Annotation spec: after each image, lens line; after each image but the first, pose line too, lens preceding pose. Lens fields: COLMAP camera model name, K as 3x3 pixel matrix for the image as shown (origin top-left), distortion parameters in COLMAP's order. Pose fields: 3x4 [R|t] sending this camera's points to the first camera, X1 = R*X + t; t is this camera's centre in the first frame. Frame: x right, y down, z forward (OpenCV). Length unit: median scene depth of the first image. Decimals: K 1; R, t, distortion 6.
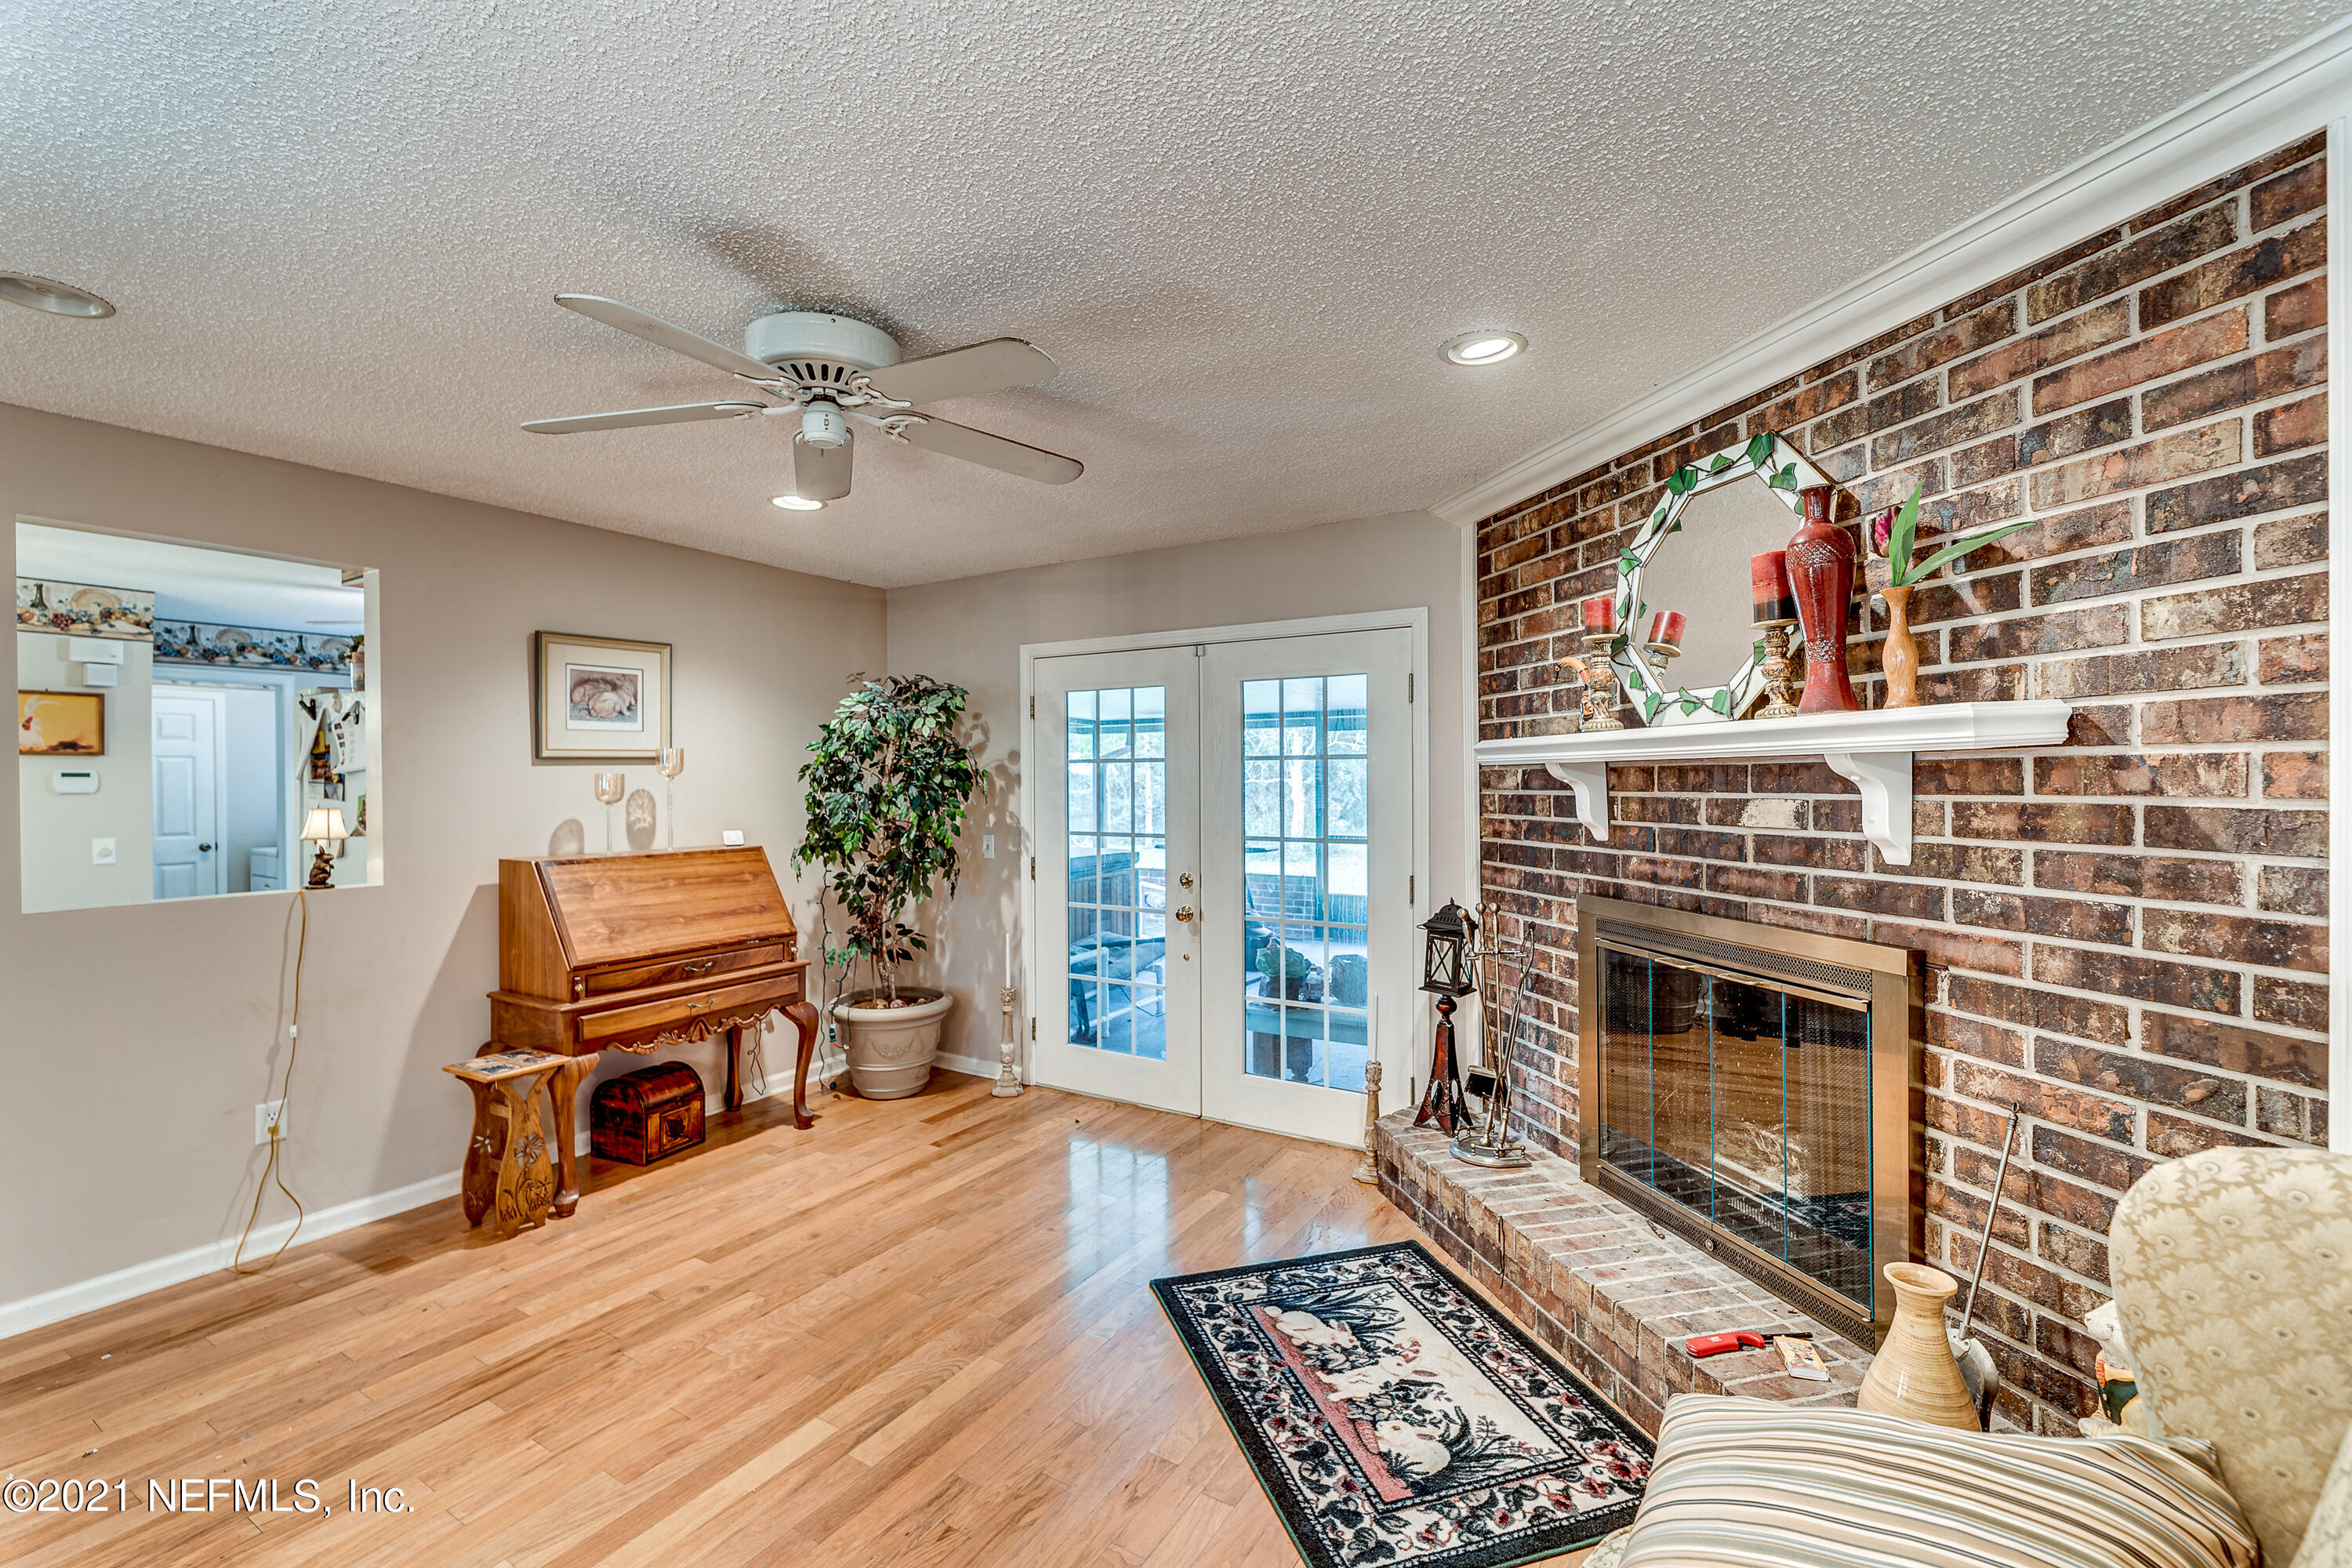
lens RADIAL K [[1001.1, 0, 1168.1], [0, 1001.1, 772.5], [0, 0, 1]] dist [-0.001855, -0.000765]
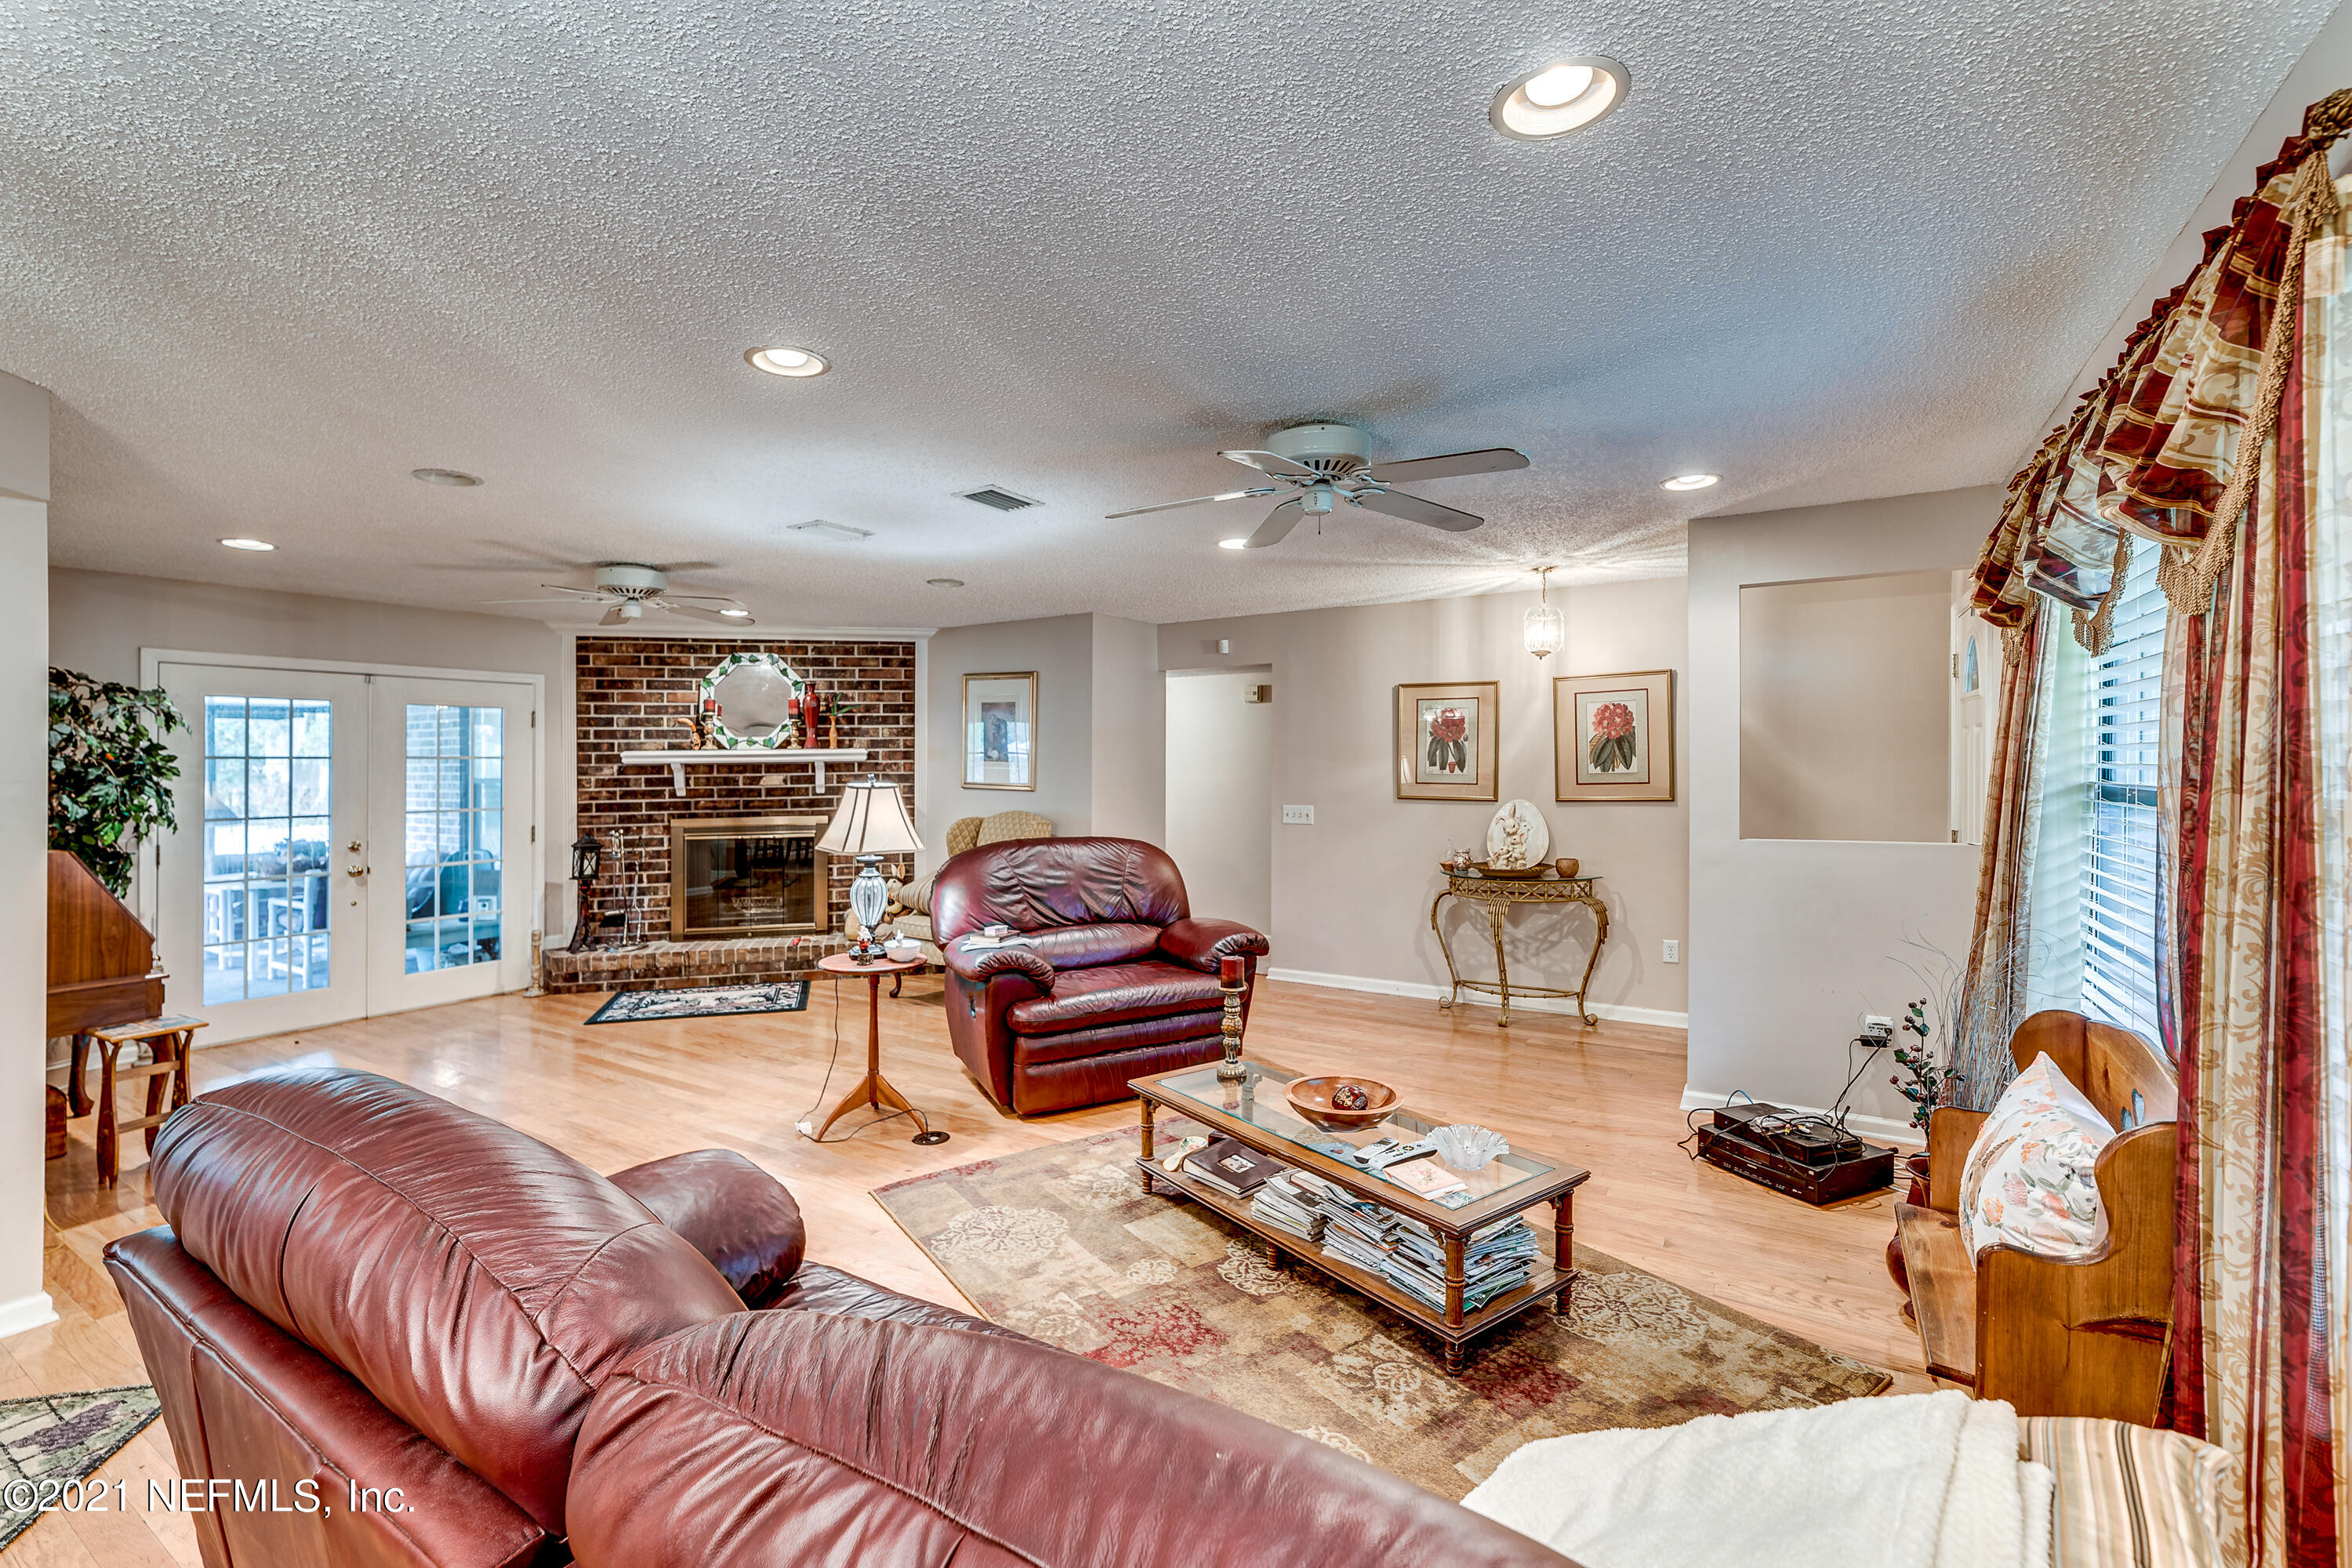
lens RADIAL K [[1009.8, 0, 1147.9], [0, 1009.8, 763.3], [0, 0, 1]] dist [-0.001026, -0.000140]
pose [[0.020881, 0.007287, 0.999755, -2.321689], [0.004304, 0.999964, -0.007378, 0.016528], [-0.999773, 0.004457, 0.020849, -0.182362]]
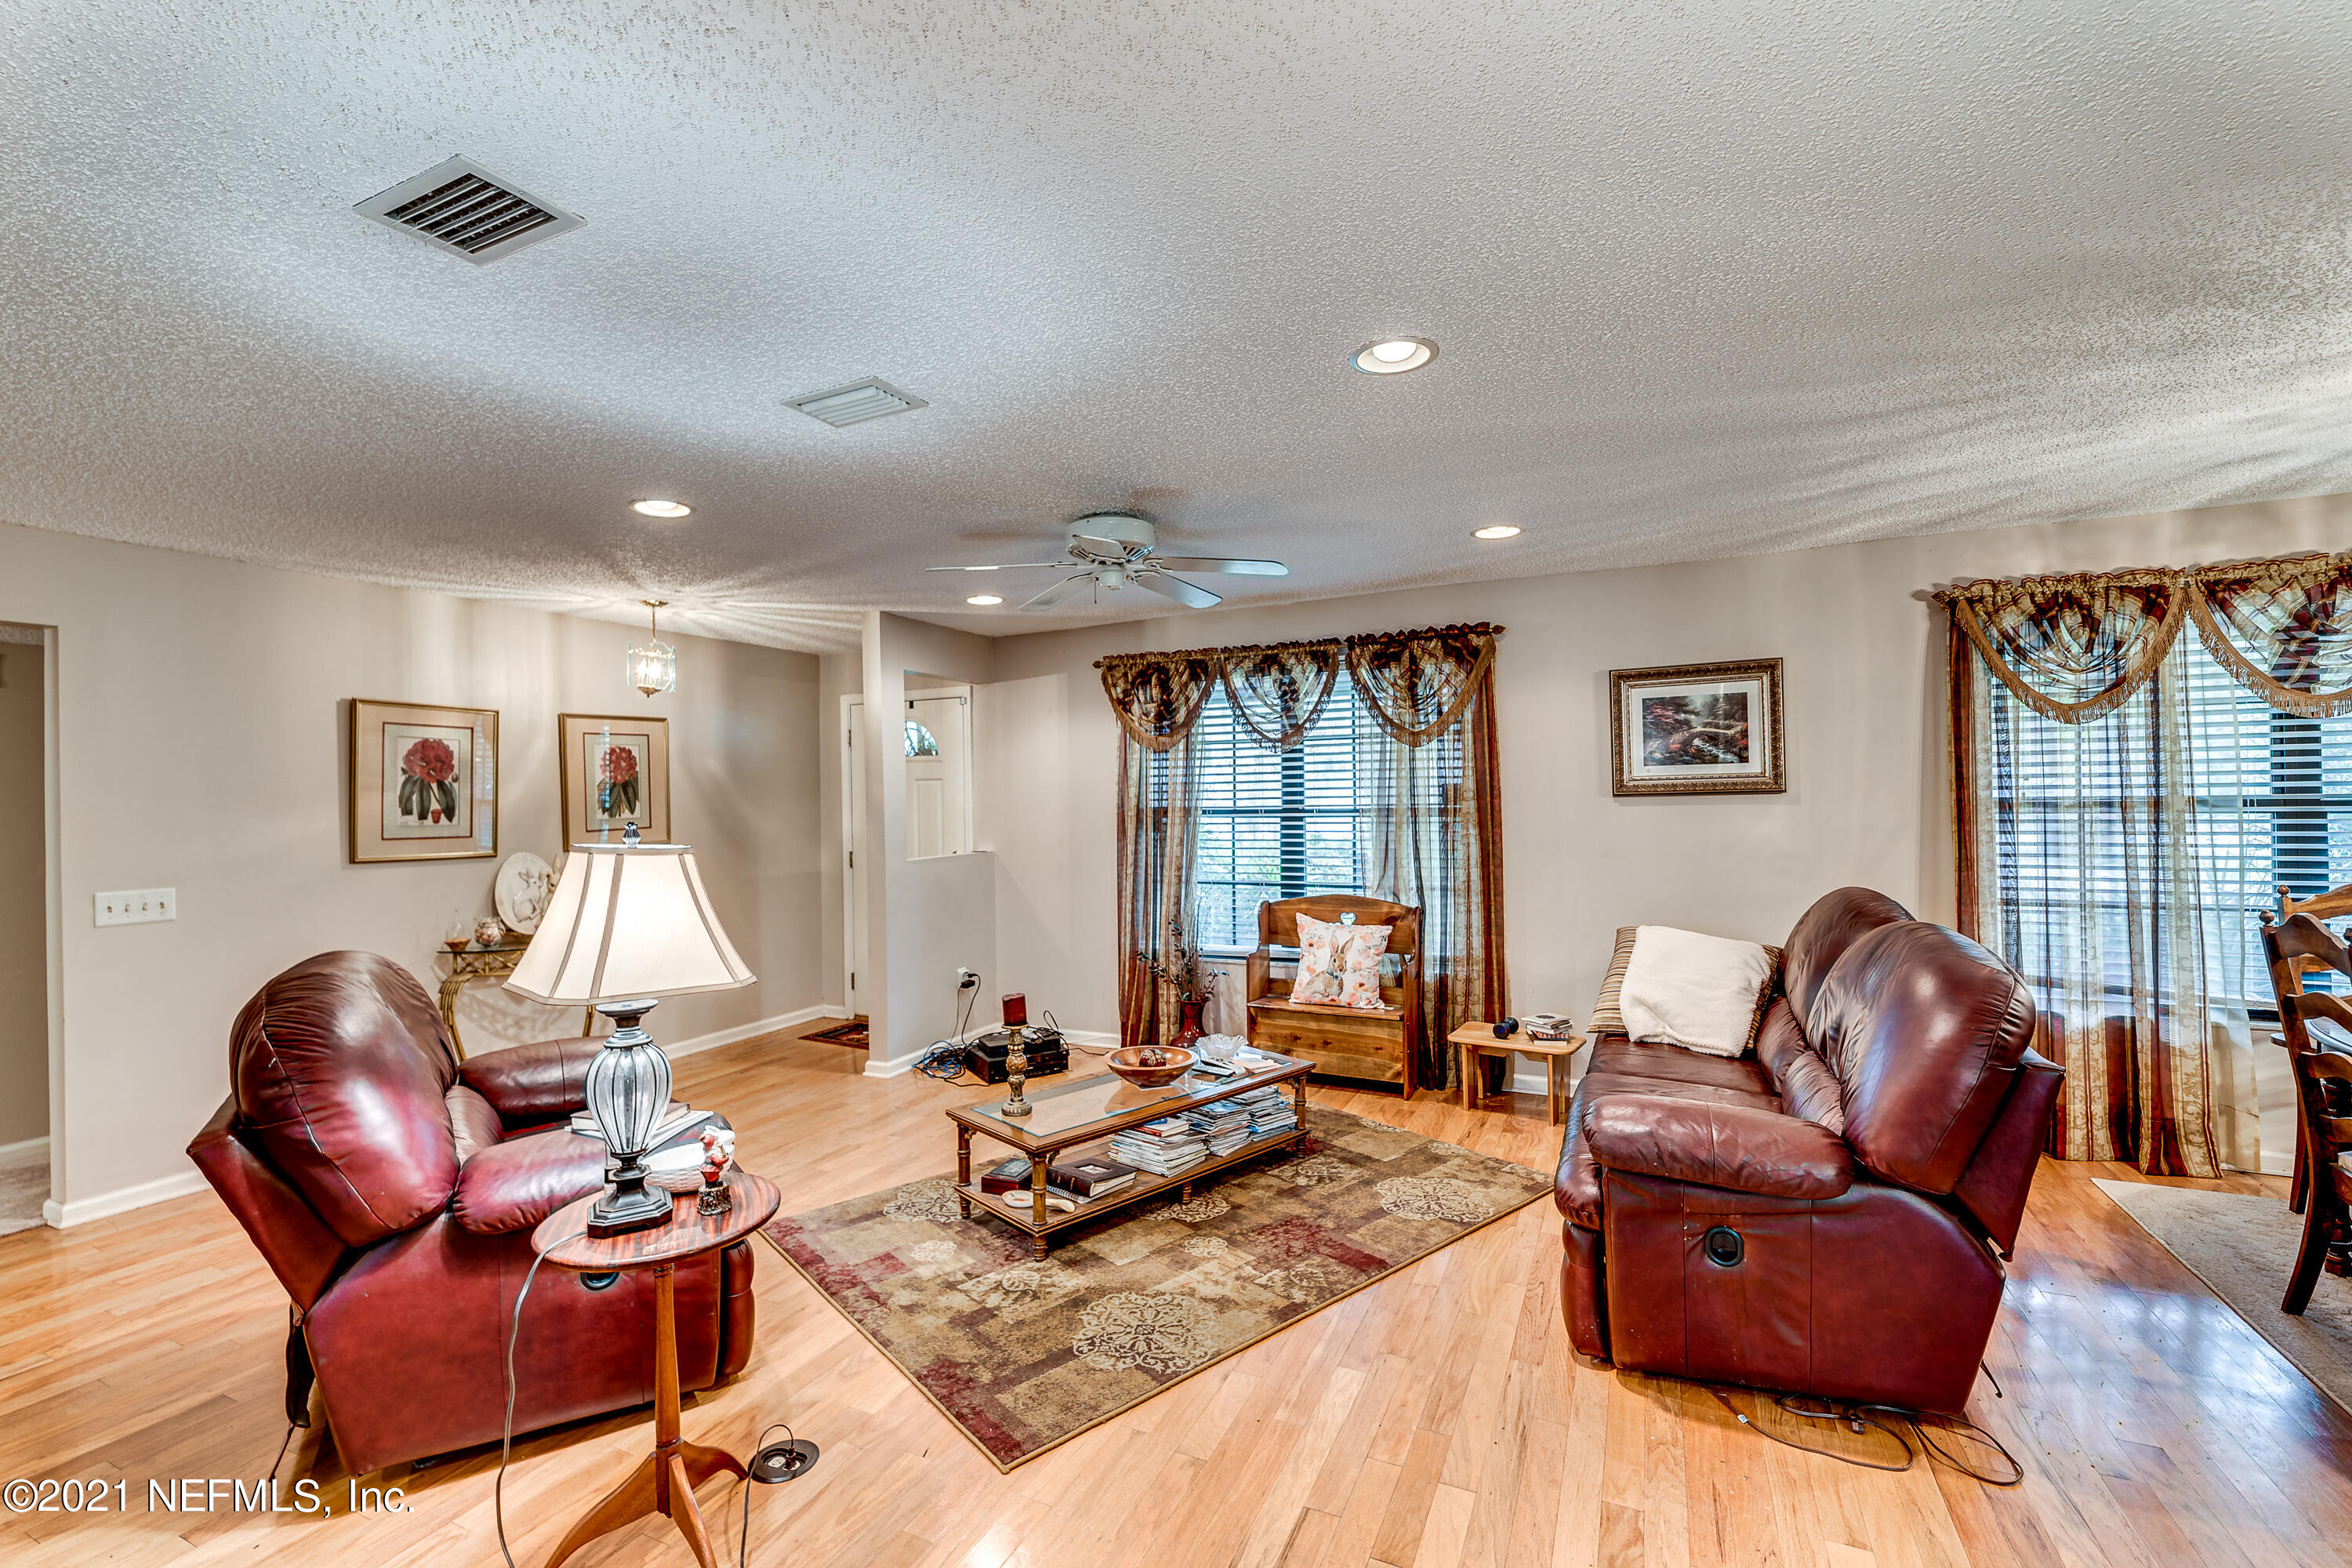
lens RADIAL K [[999.3, 0, 1164.5], [0, 999.3, 789.8], [0, 0, 1]] dist [0.001170, -0.000230]
pose [[-0.995341, 0.023536, -0.093500, -1.009231], [0.024222, 0.999687, -0.006206, 0.006067], [0.093325, -0.008442, -0.995600, 1.120217]]
